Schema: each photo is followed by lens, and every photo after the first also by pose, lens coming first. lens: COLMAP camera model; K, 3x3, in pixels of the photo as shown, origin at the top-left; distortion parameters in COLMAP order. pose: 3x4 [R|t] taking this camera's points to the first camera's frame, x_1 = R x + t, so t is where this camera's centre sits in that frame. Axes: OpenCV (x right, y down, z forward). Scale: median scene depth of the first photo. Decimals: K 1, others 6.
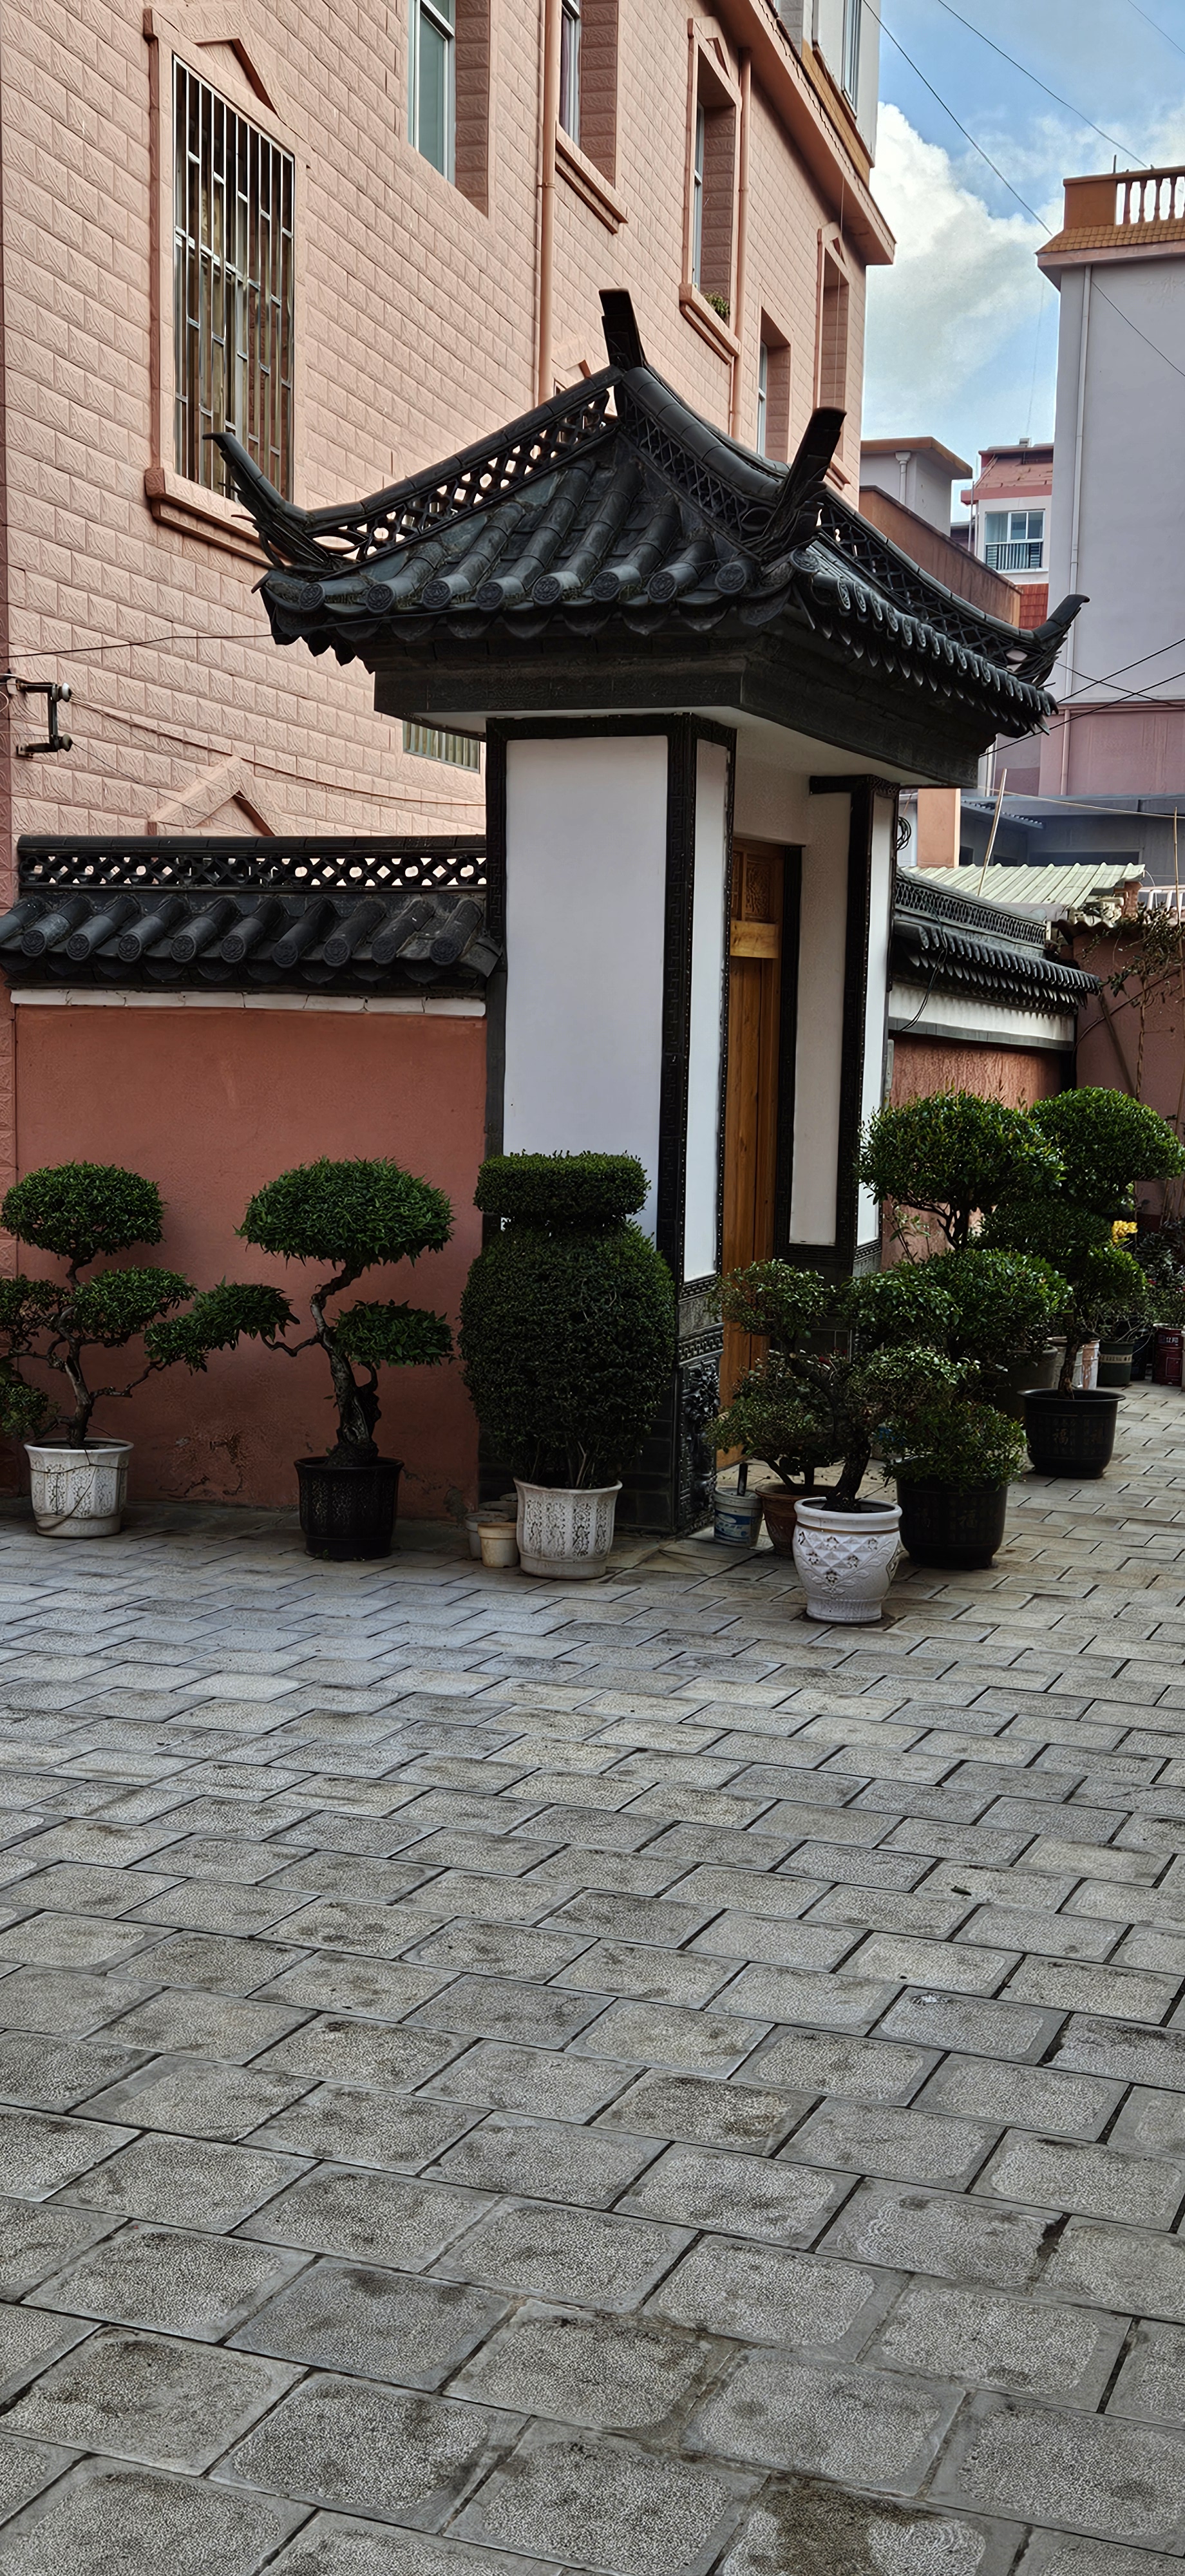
lens RADIAL K [[2697.4, 0, 590.0], [0, 2697.4, 1286.7], [0, 0, 1]] dist [0.044096, 0.000000]
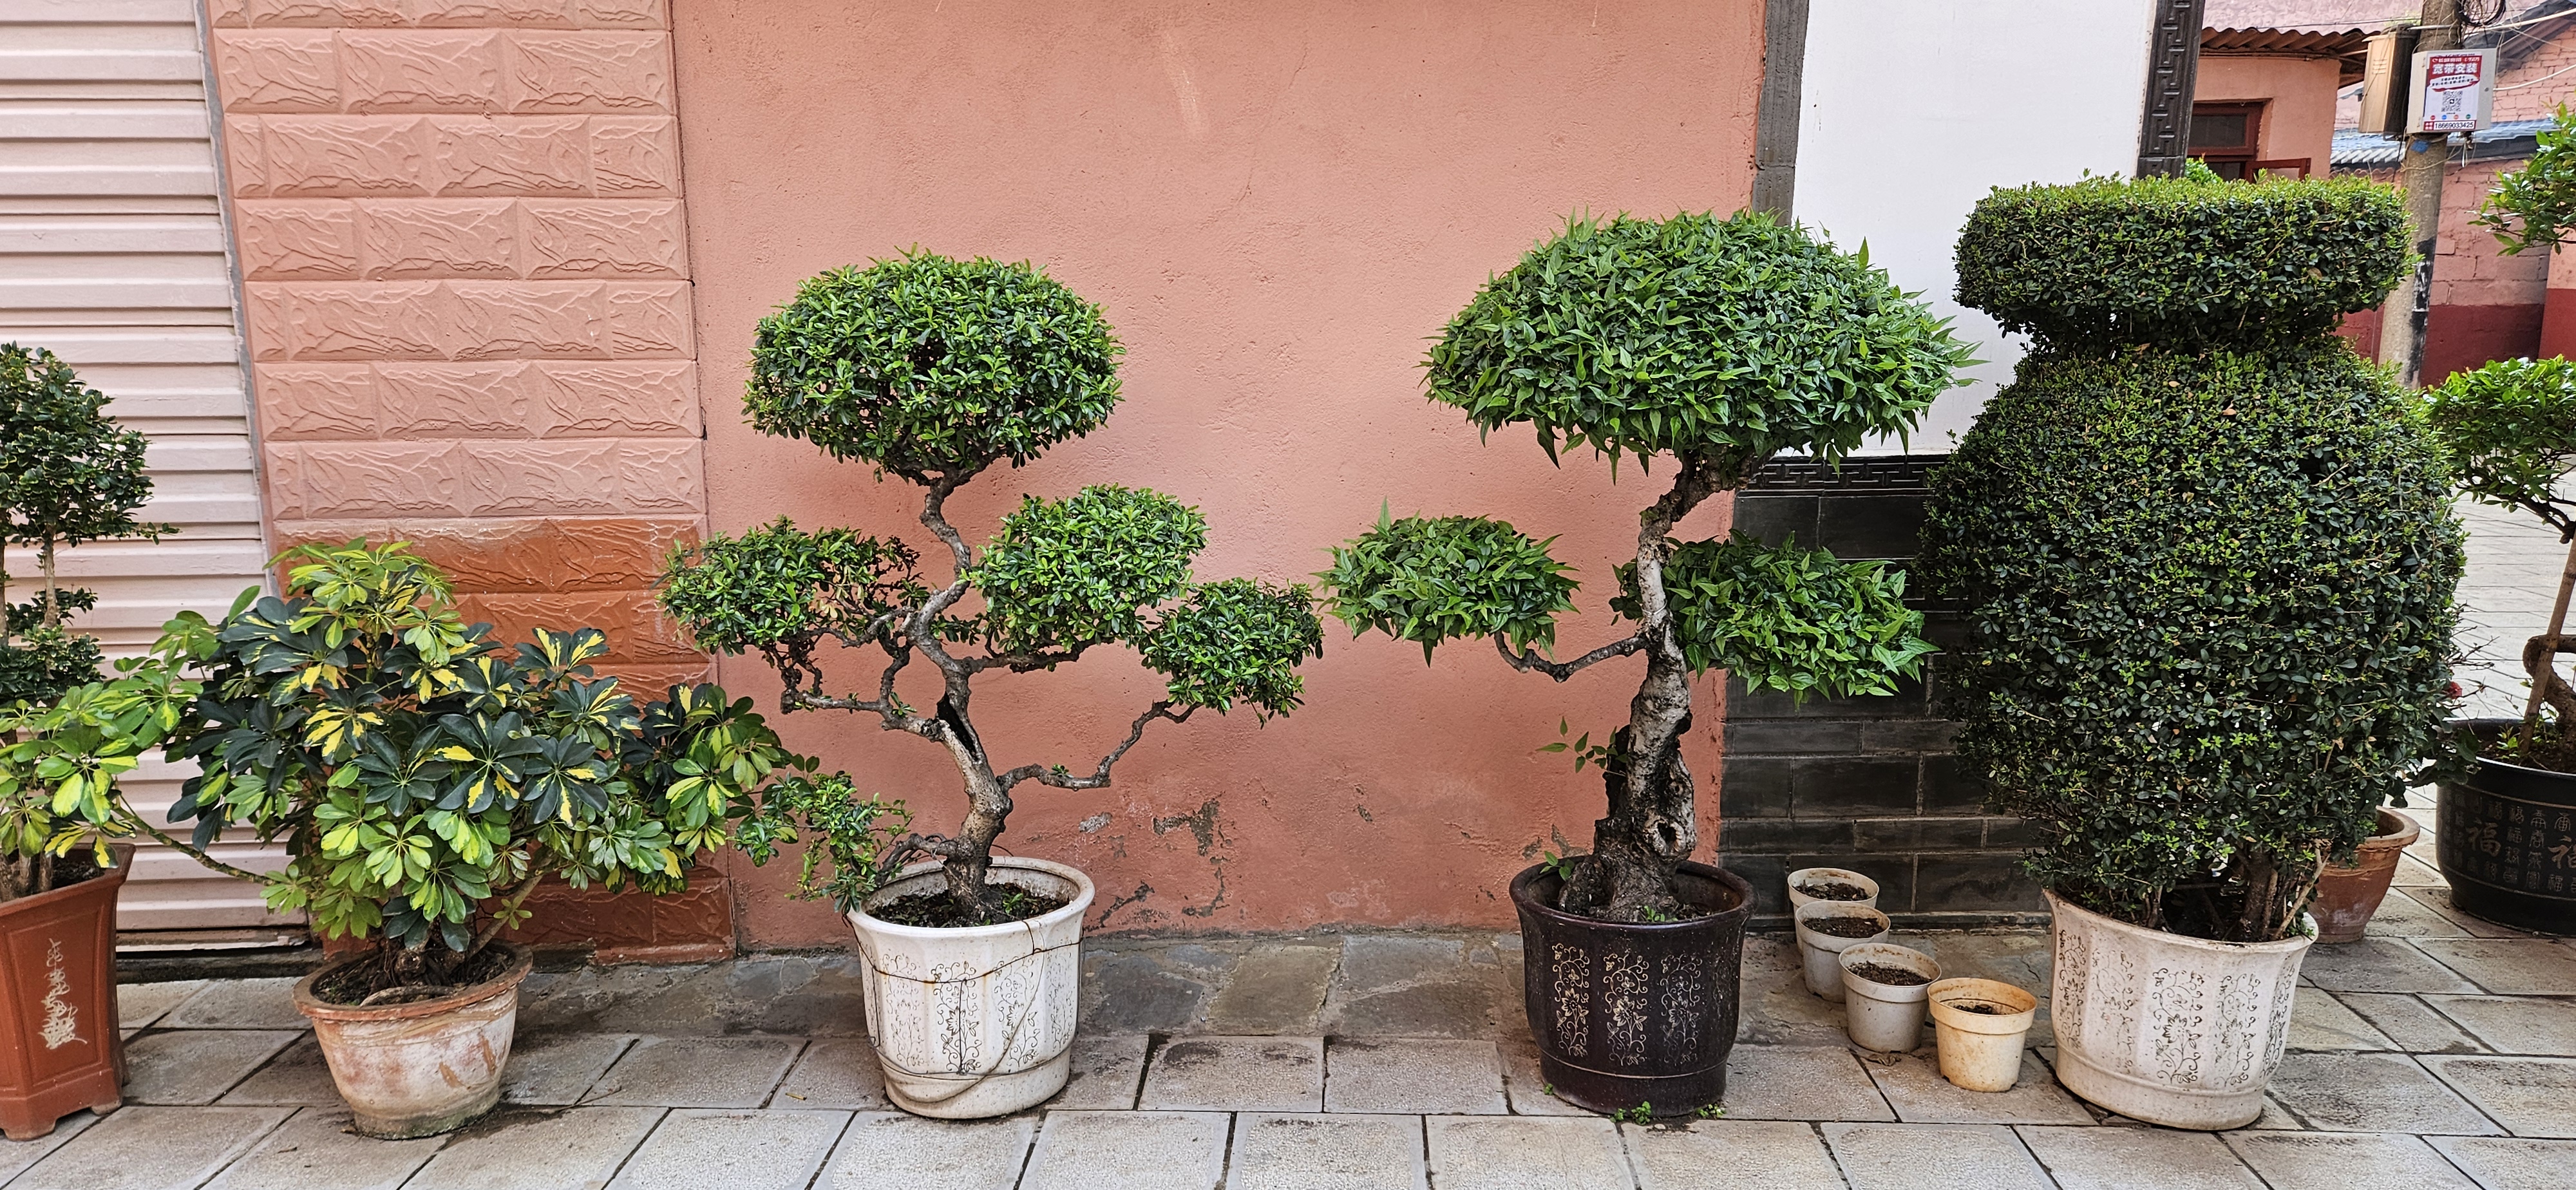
lens RADIAL K [[1831.0, 0, 1284.8], [0, 1831.0, 584.0], [0, 0, 1]] dist [0.052665, 0.000666]
pose [[0.947847, -0.081094, 0.308236, -0.346638], [0.051760, 0.993417, 0.102192, -0.031170], [-0.314494, -0.080908, 0.945805, 1.061852]]
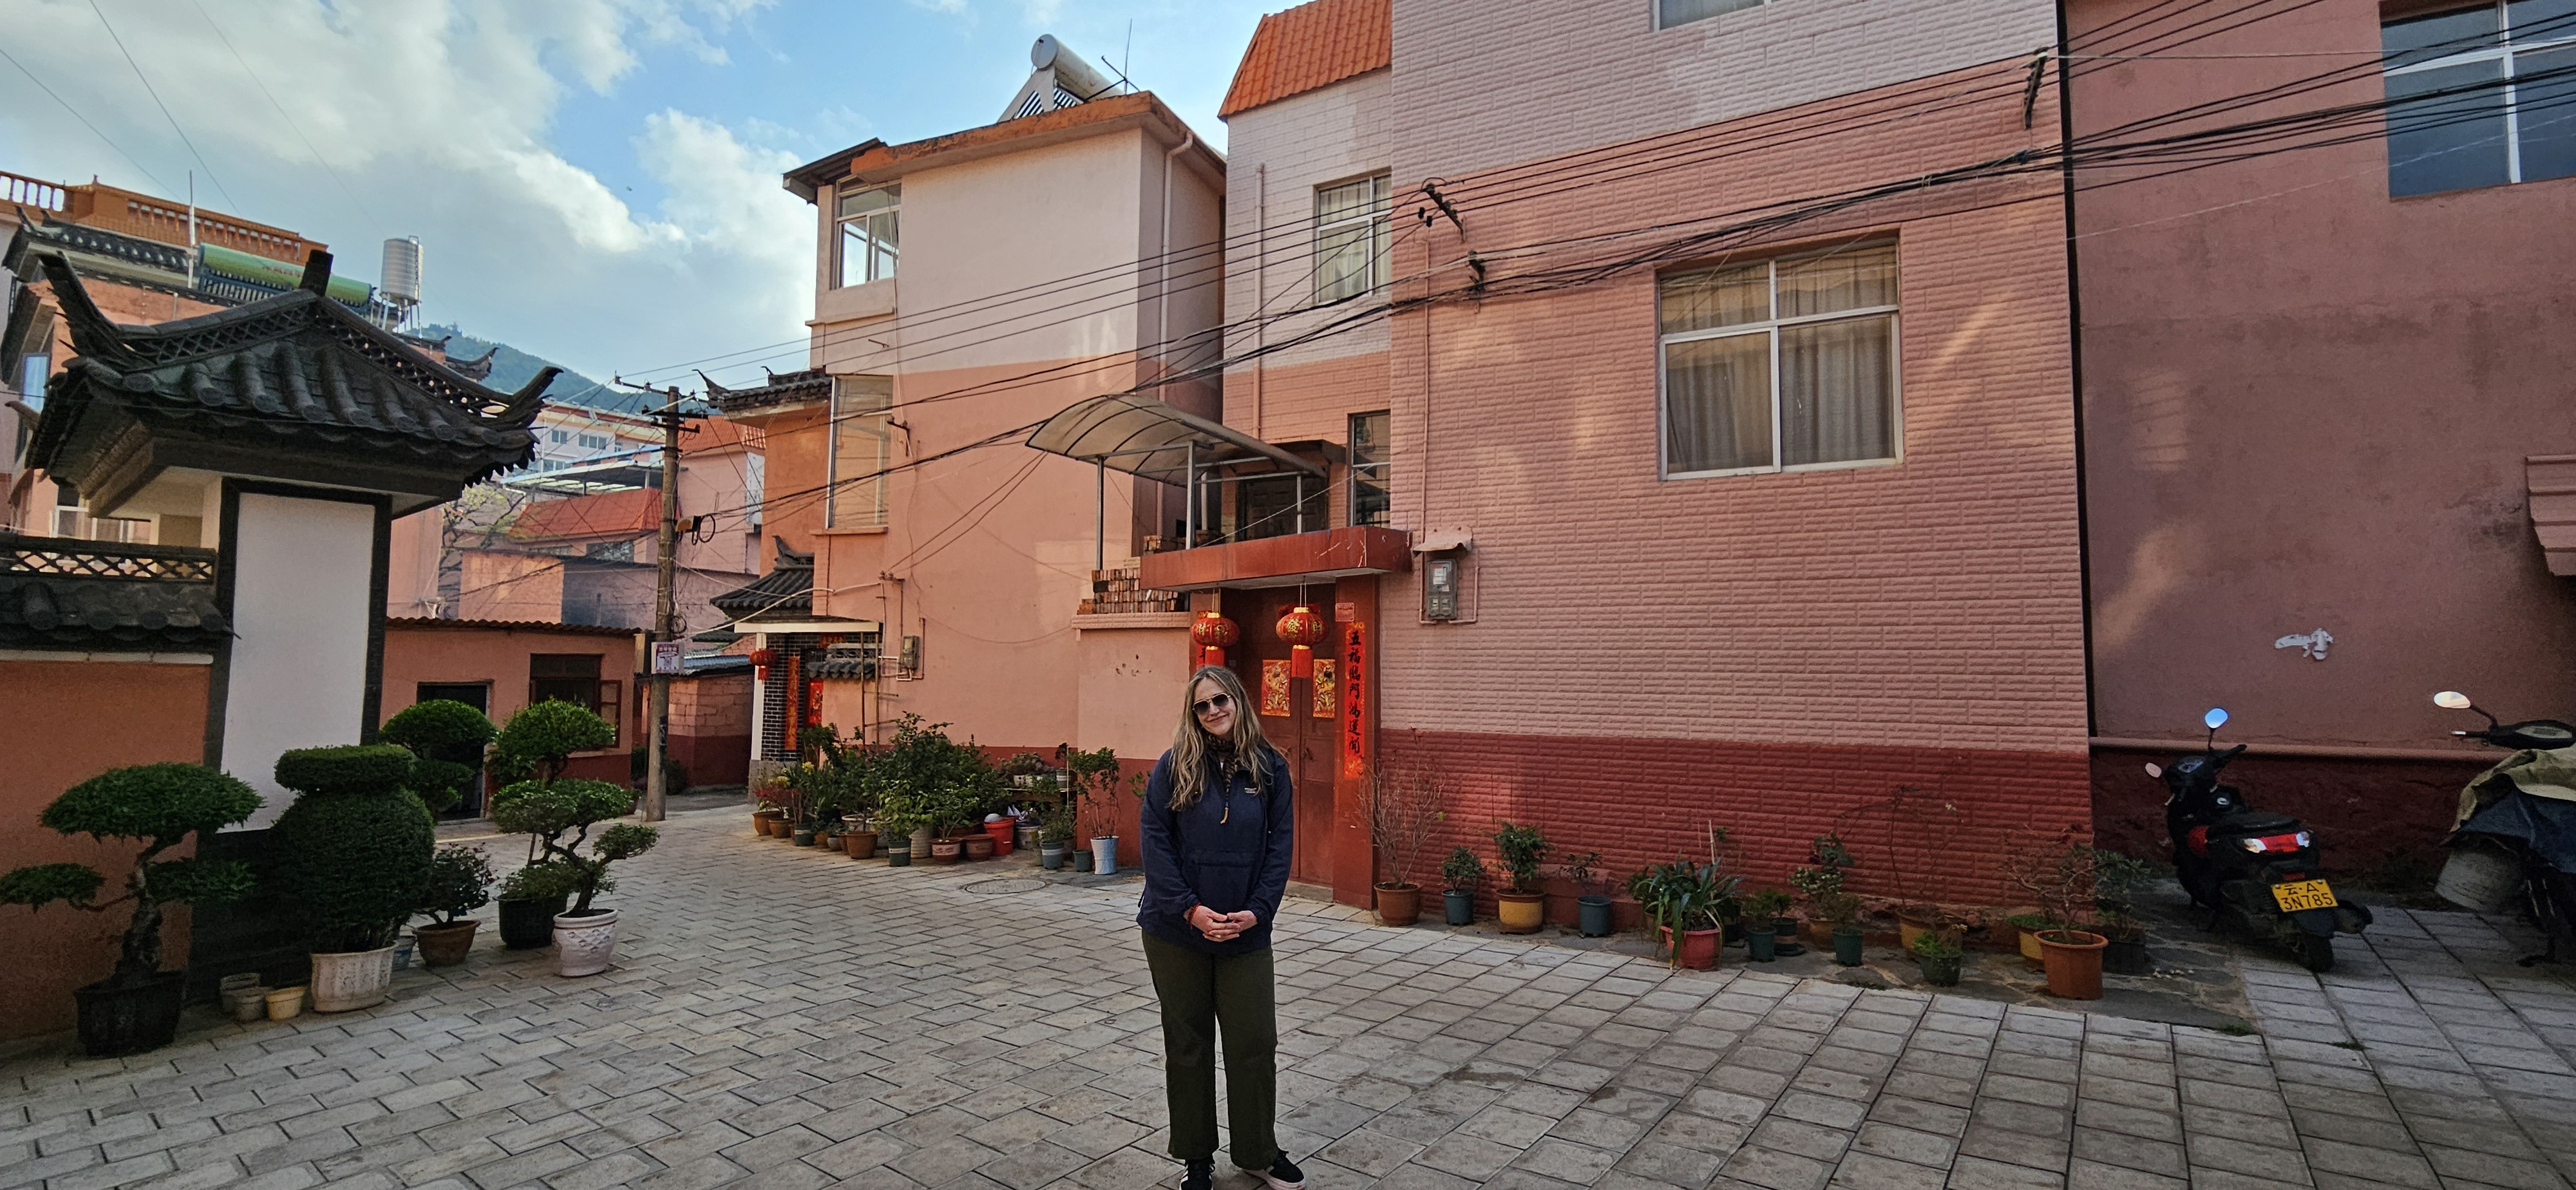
lens RADIAL K [[1047.4, 0, 1292.4], [0, 1047.4, 611.8], [0, 0, 1]] dist [-0.006817, 0.000156]
pose [[0.284730, 0.041903, 0.957691, -0.647375], [0.097304, 0.992621, -0.072360, -0.040901], [-0.953656, 0.113790, 0.278552, 0.366919]]
